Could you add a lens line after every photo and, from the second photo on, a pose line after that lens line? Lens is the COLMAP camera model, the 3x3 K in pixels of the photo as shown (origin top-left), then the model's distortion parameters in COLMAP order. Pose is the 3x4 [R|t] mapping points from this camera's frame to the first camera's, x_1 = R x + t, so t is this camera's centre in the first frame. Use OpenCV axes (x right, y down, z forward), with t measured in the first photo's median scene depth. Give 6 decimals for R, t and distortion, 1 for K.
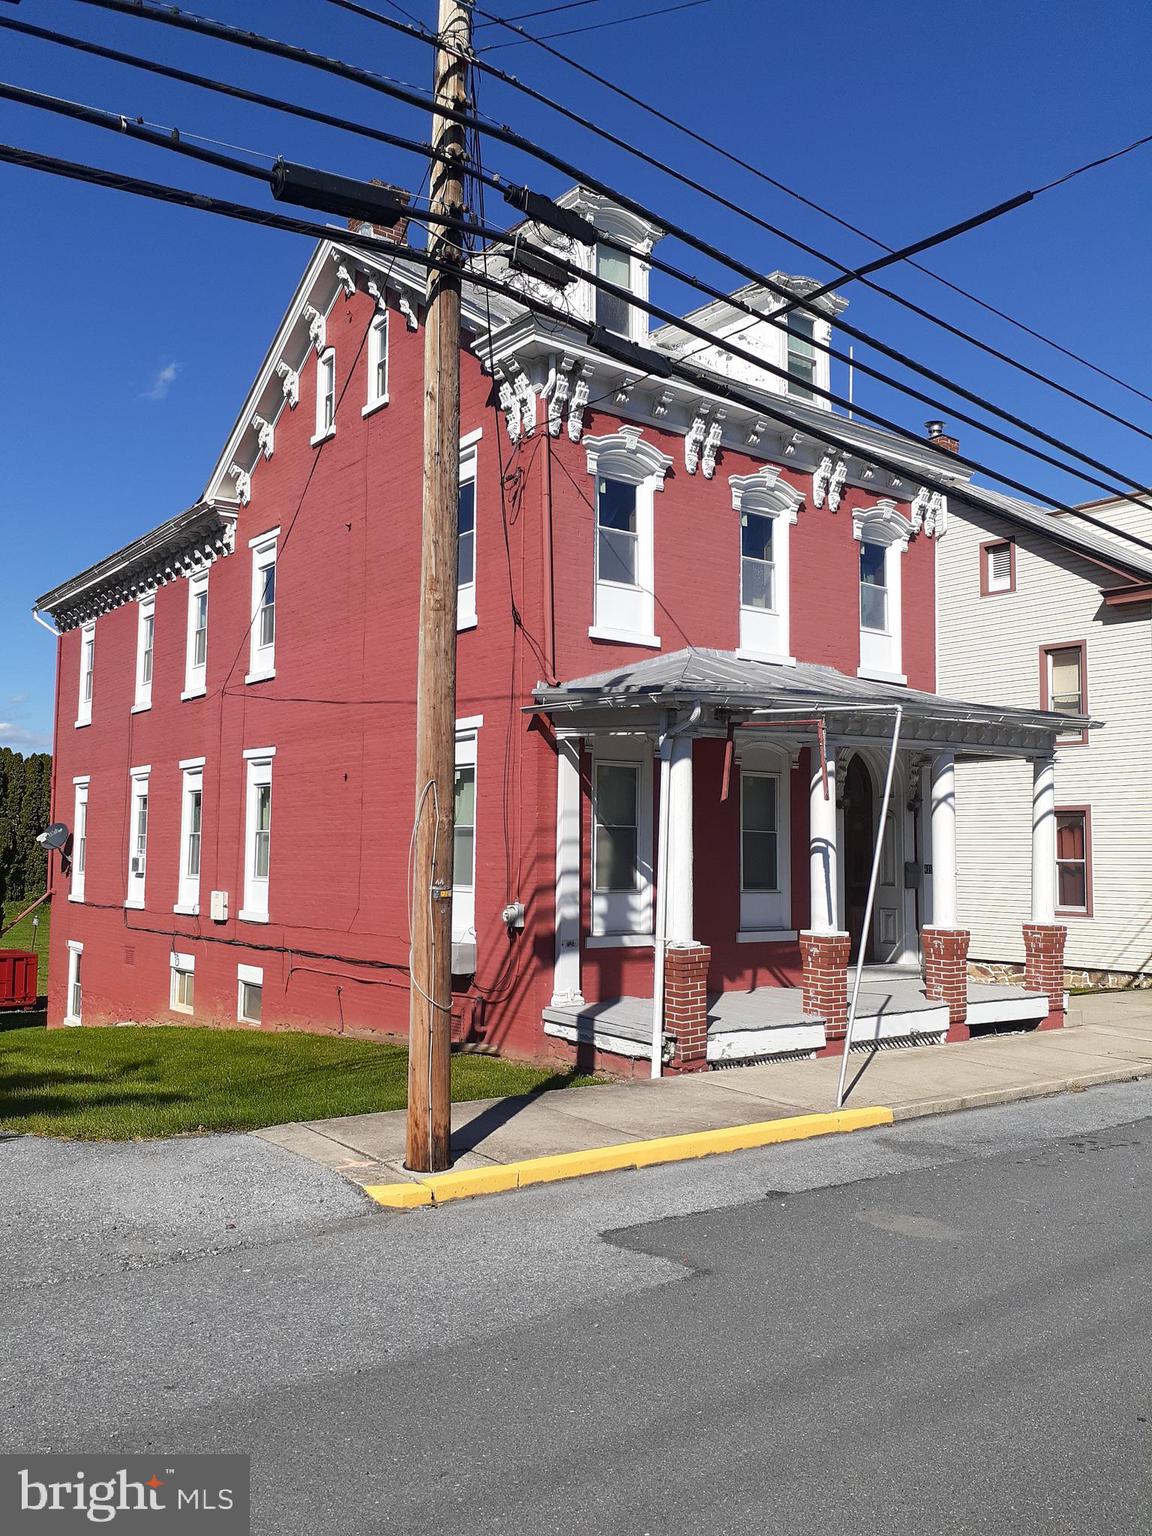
lens RADIAL K [[1278.6, 0, 567.7], [0, 1278.6, 772.6], [0, 0, 1]] dist [0.015754, -0.036664]
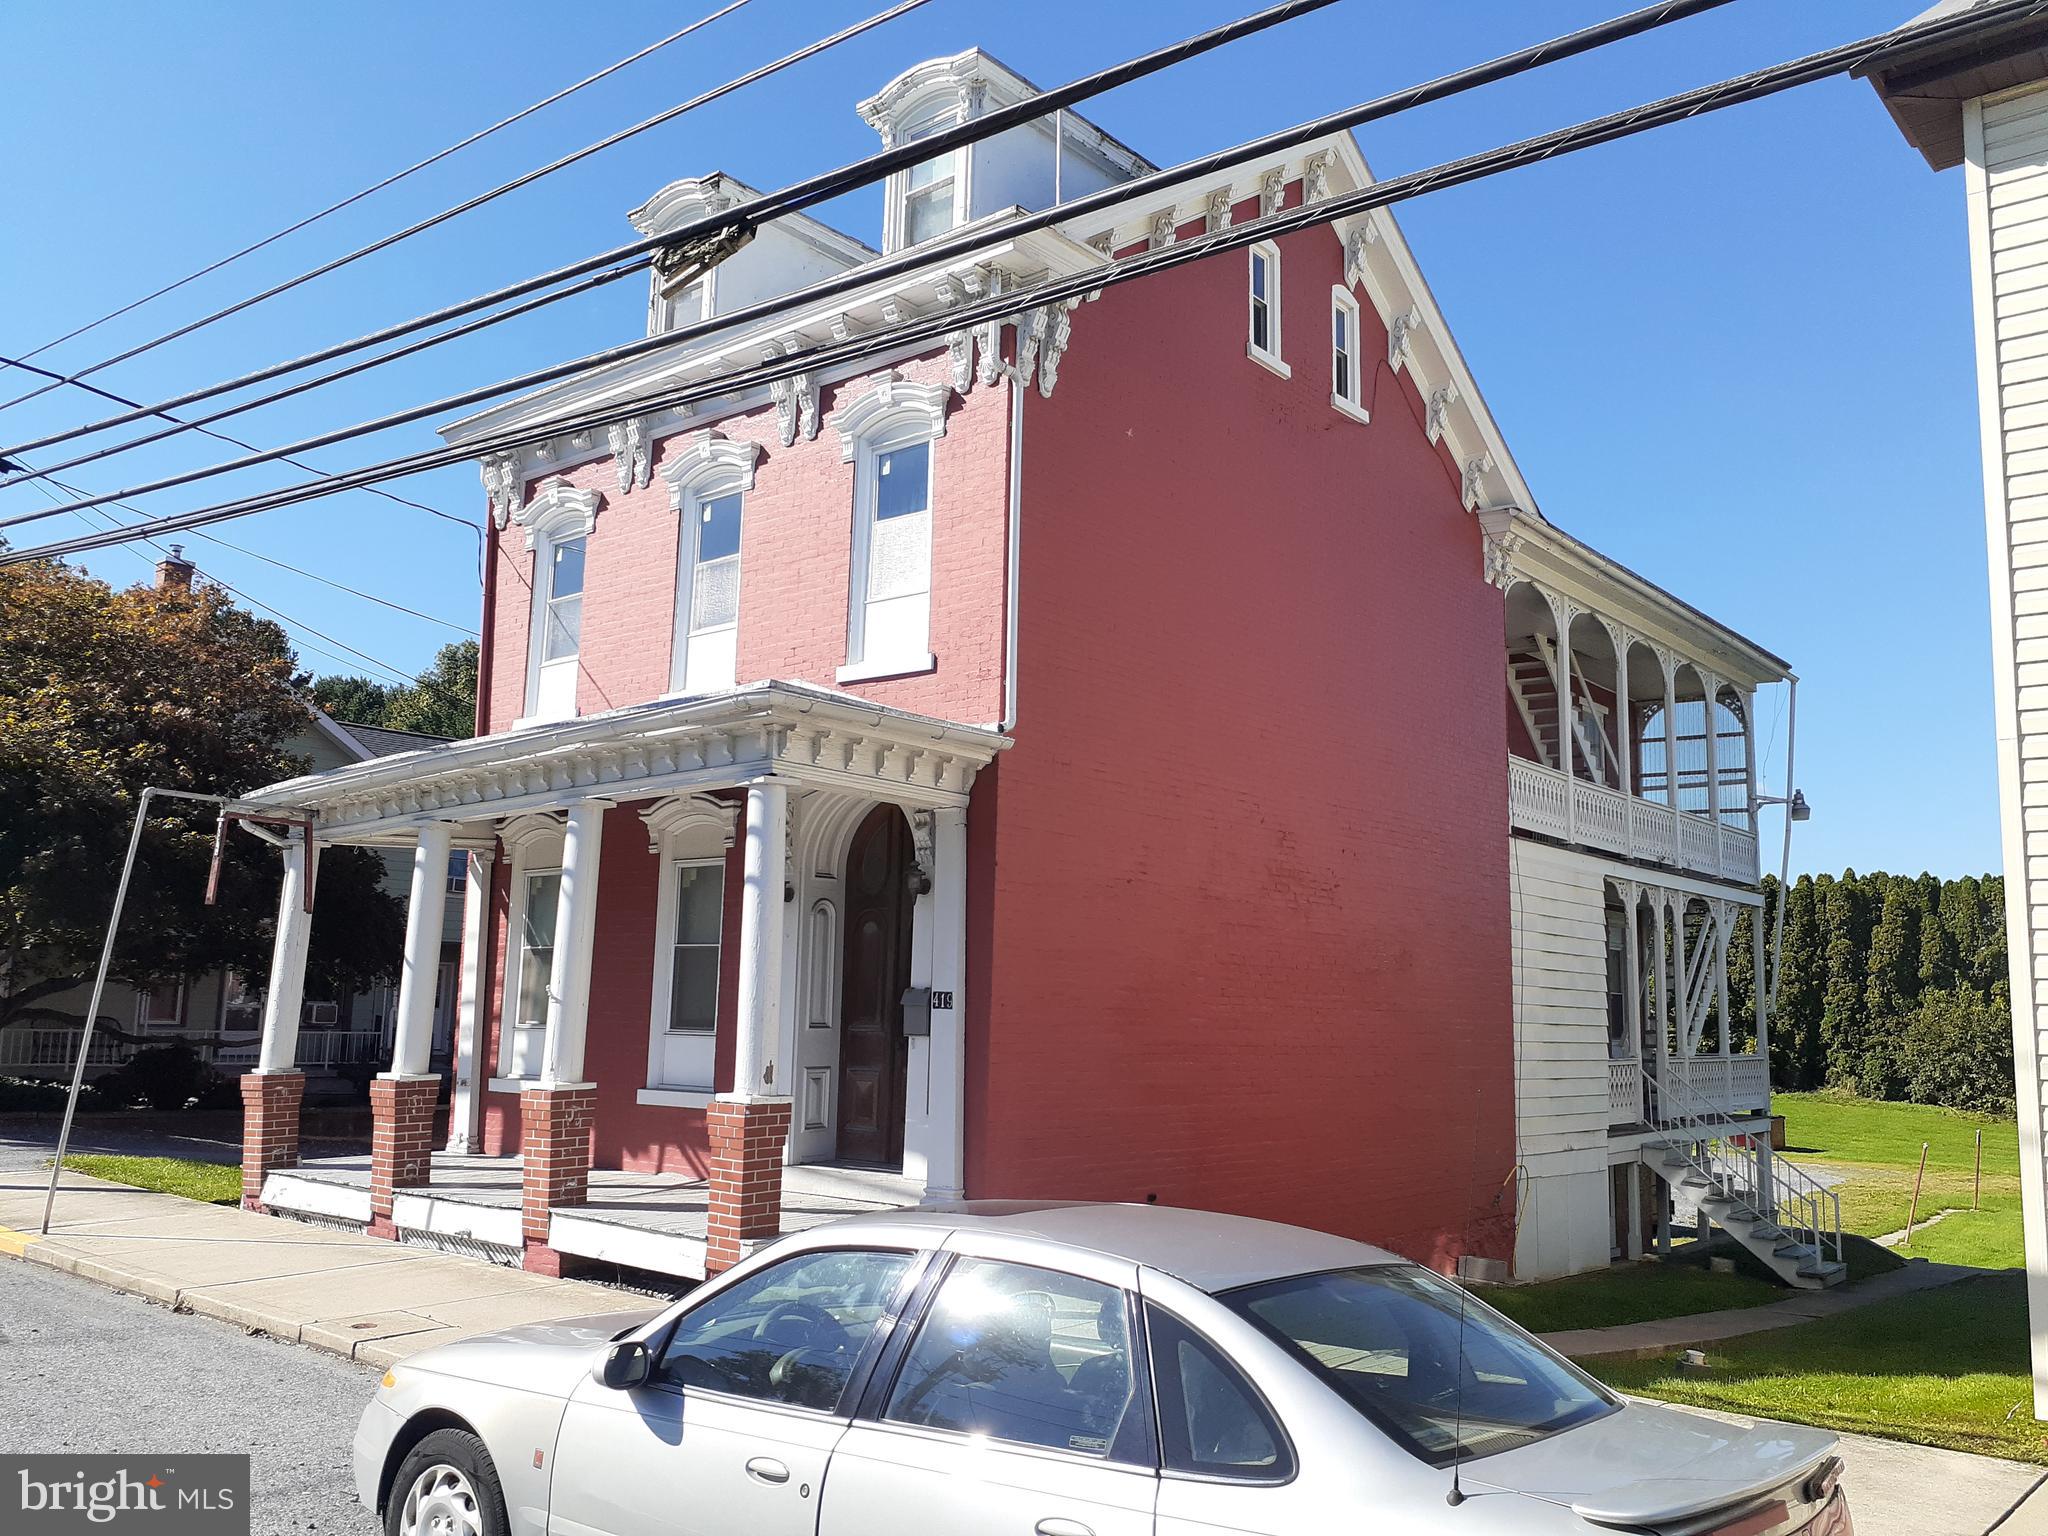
lens RADIAL K [[1704.8, 0, 1024.8], [0, 1704.8, 763.7], [0, 0, 1]] dist [0.015754, -0.036664]
pose [[0.199567, -0.155085, -0.967534, 1.122411], [0.045157, 0.987803, -0.149019, 0.096964], [0.978843, -0.013952, 0.204136, 1.013088]]
